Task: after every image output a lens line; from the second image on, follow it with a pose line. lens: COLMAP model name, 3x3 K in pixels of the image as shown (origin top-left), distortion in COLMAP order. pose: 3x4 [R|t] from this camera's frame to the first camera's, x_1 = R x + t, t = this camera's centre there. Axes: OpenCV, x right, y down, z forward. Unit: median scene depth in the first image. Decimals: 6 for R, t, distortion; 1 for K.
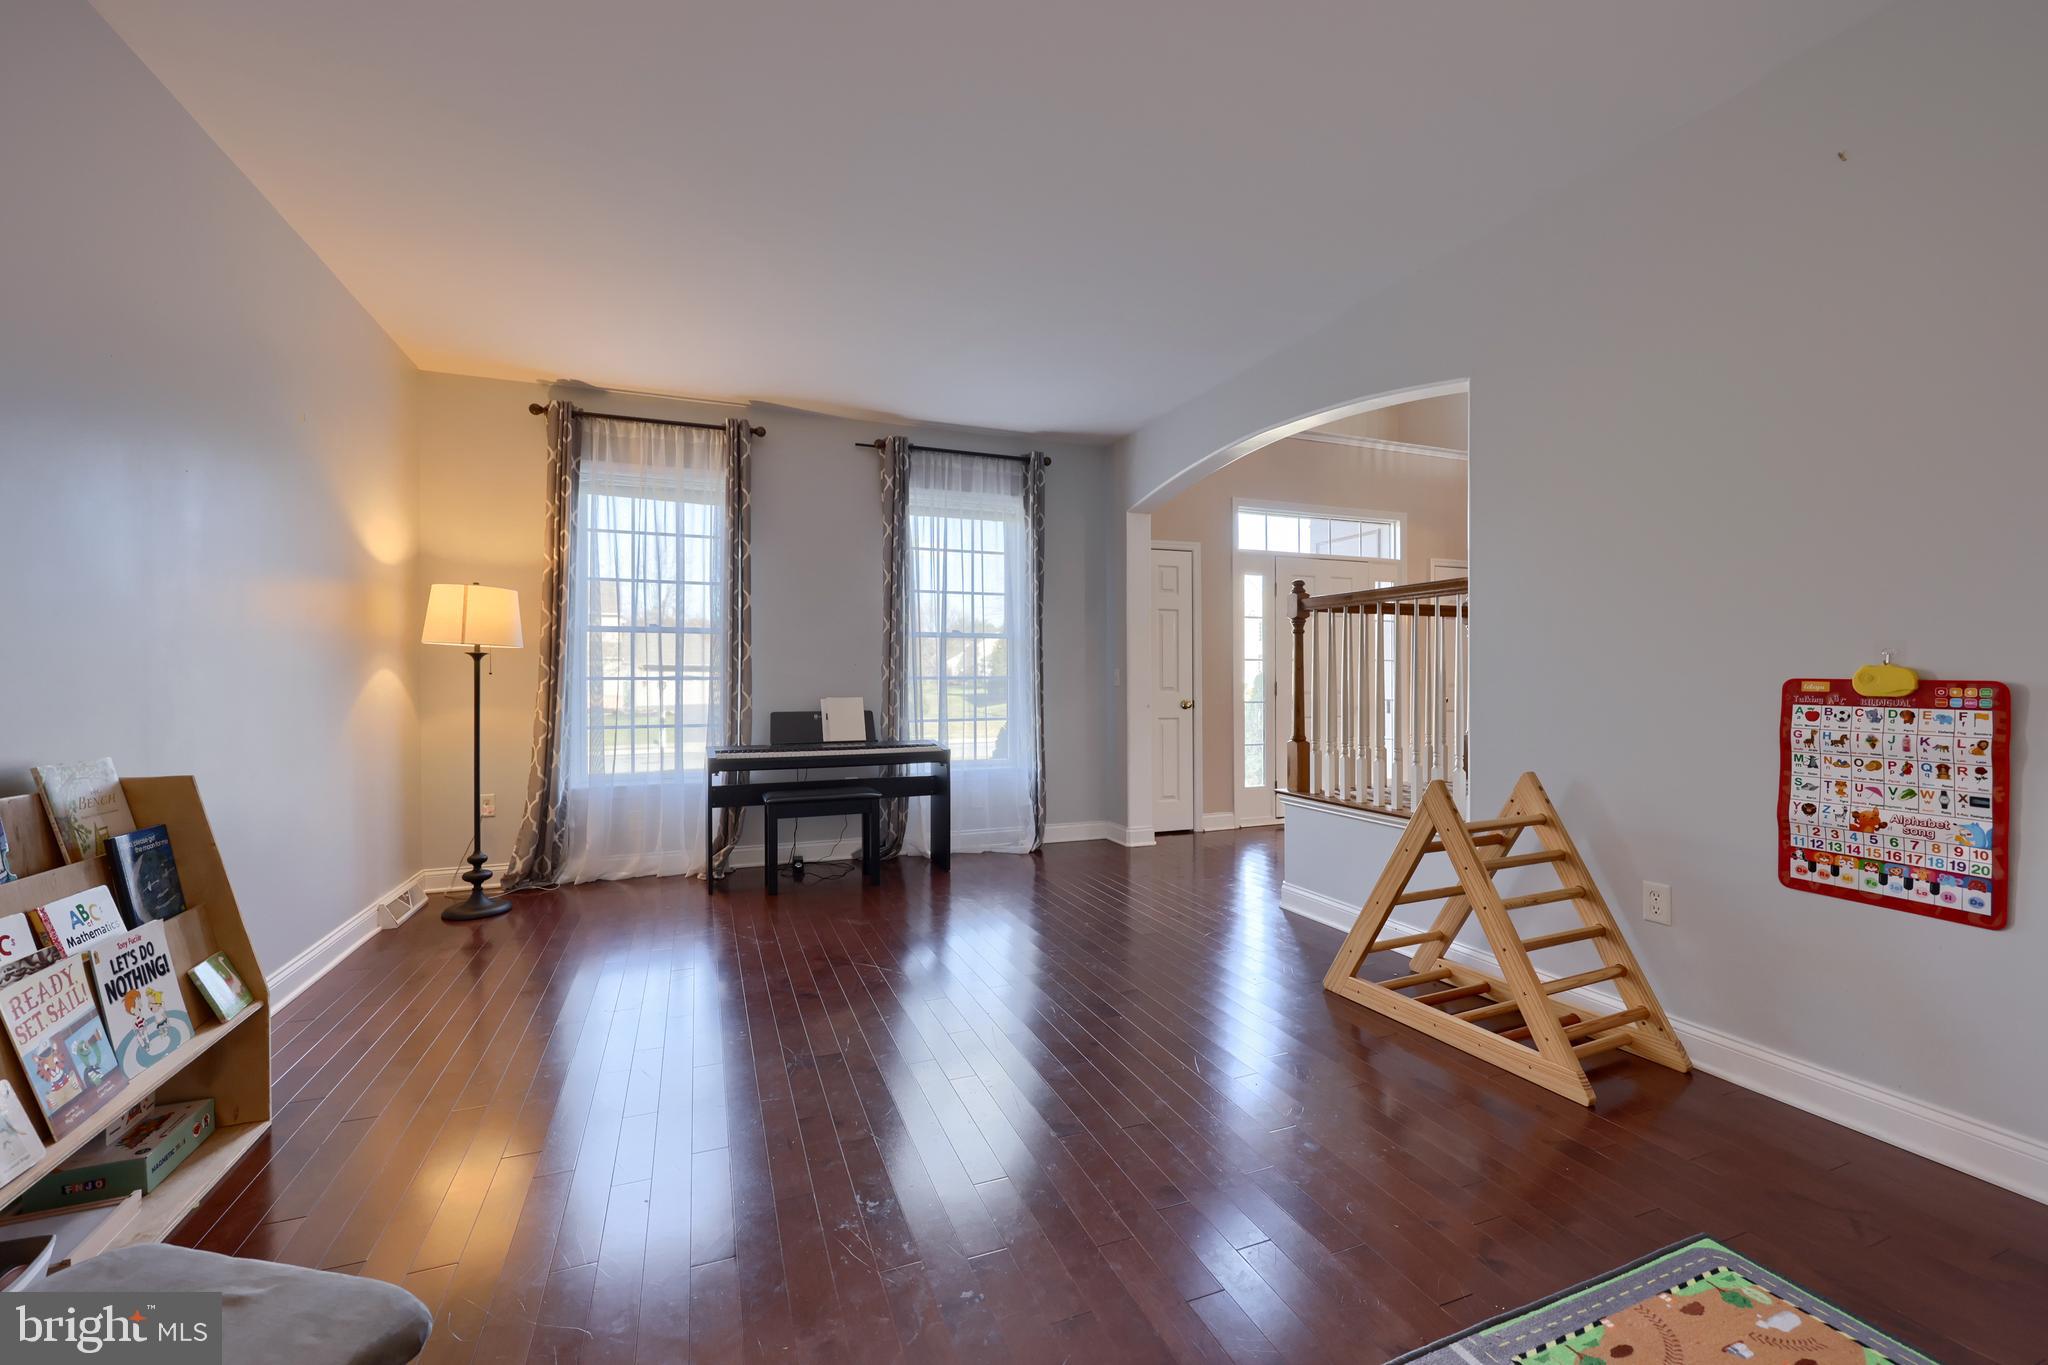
lens RADIAL K [[827.9, 0, 1027.3], [0, 827.9, 675.6], [0, 0, 1]] dist [0.012509, 0.000529]
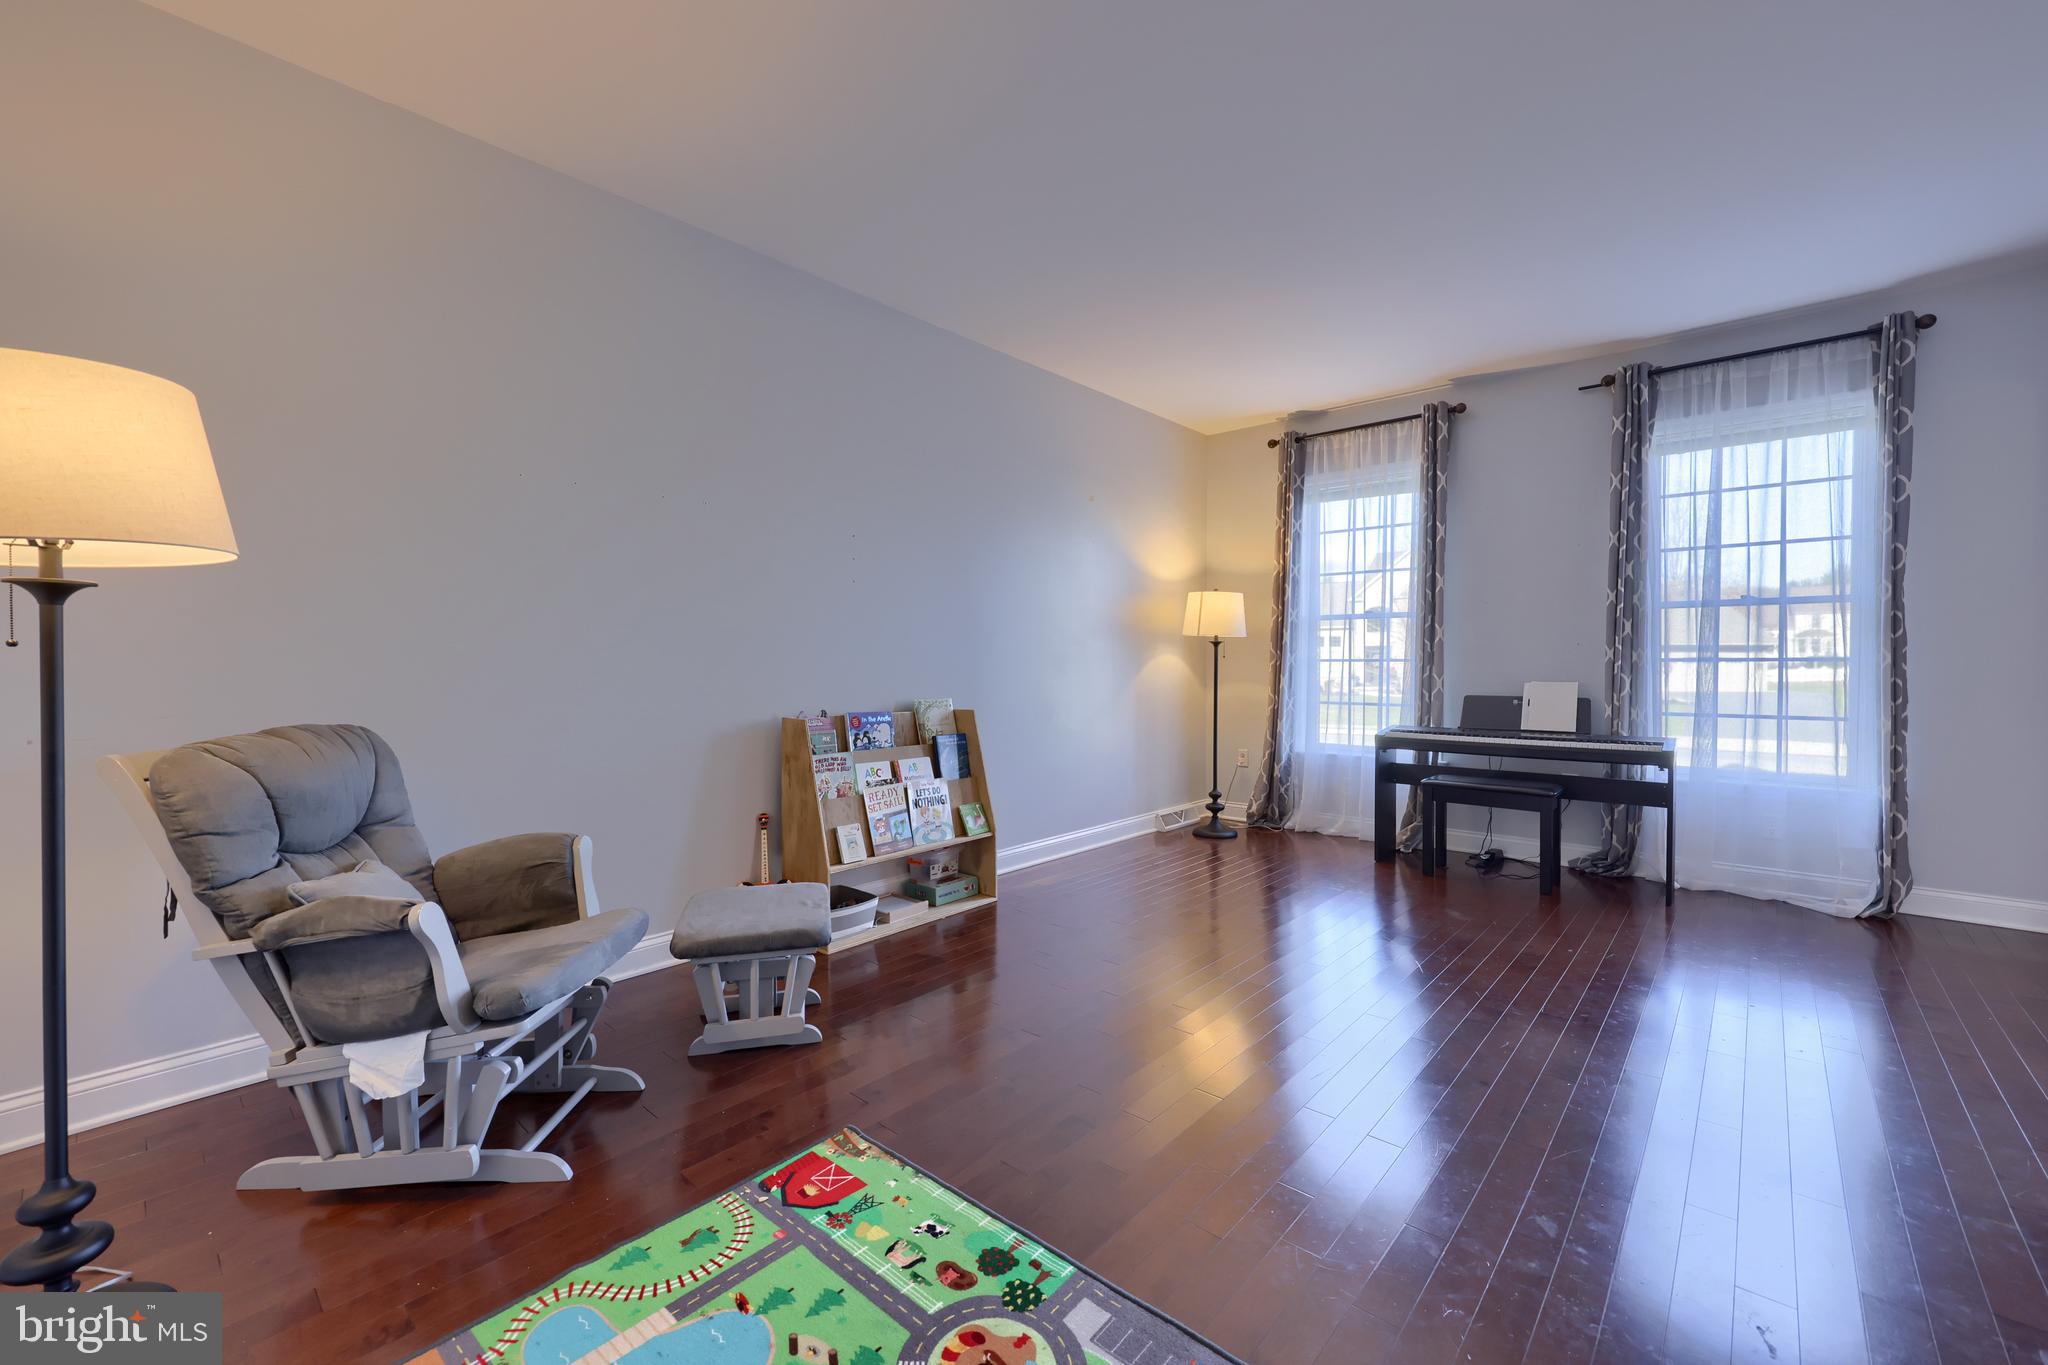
lens RADIAL K [[827.9, 0, 1029.9], [0, 827.9, 675.0], [0, 0, 1]] dist [0.012509, 0.000529]
pose [[0.467569, 0.014488, -0.883838, 0.330961], [0.001461, 0.999852, 0.017163, 0.003129], [0.883955, -0.009316, 0.467478, 0.096713]]
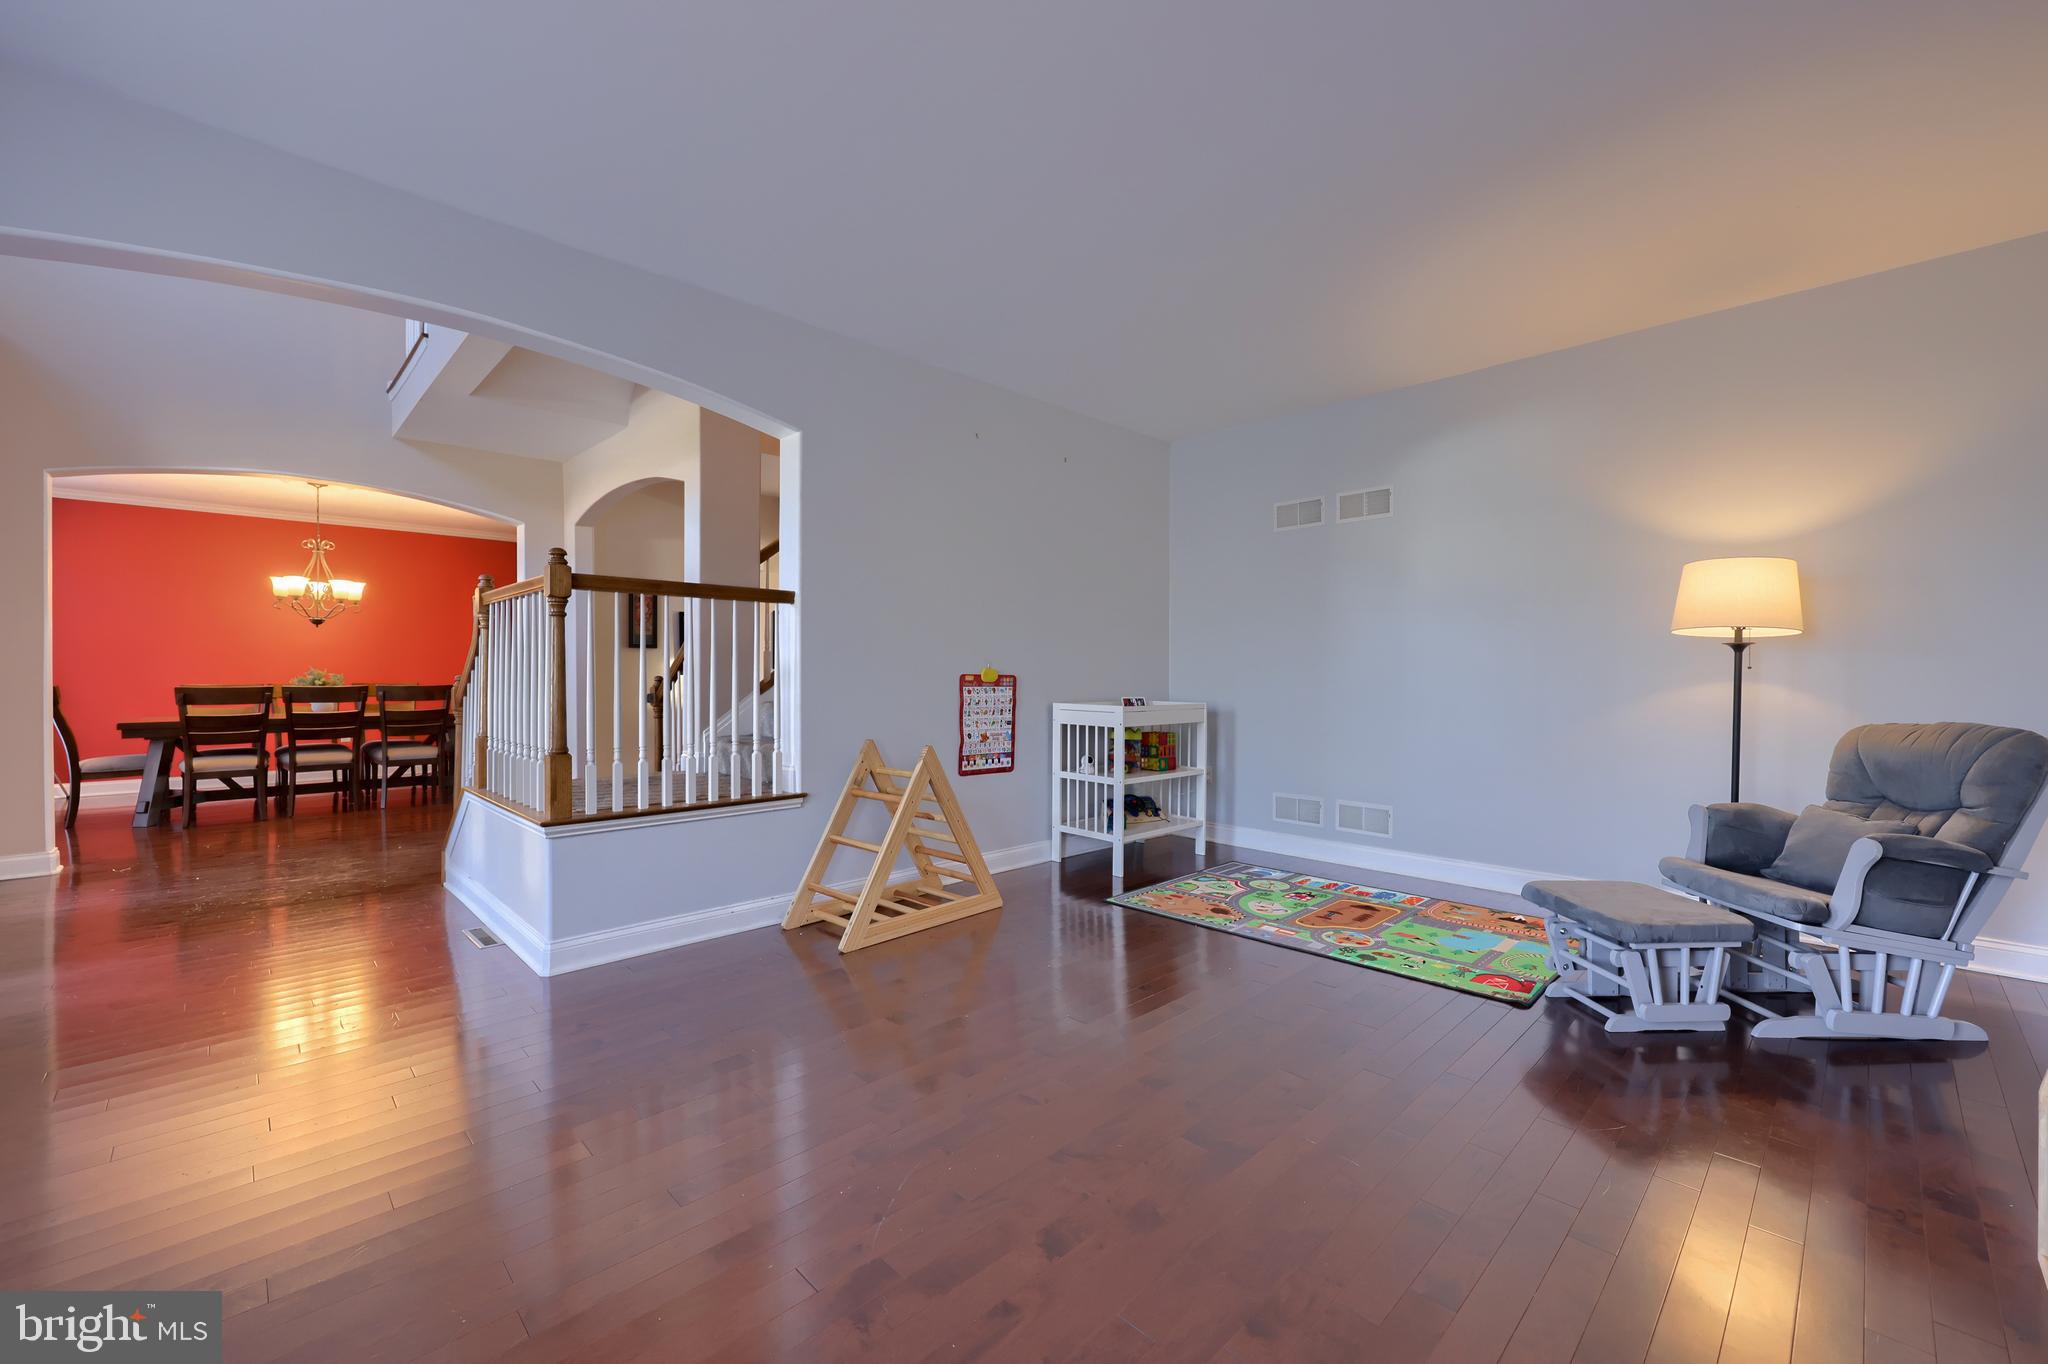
lens RADIAL K [[827.9, 0, 1011.7], [0, 827.9, 679.7], [0, 0, 1]] dist [0.012509, 0.000529]
pose [[-0.387984, -0.003129, 0.921661, -0.453440], [-0.000398, 0.999995, 0.003228, 0.004650], [-0.921666, 0.000886, -0.387984, 0.752443]]
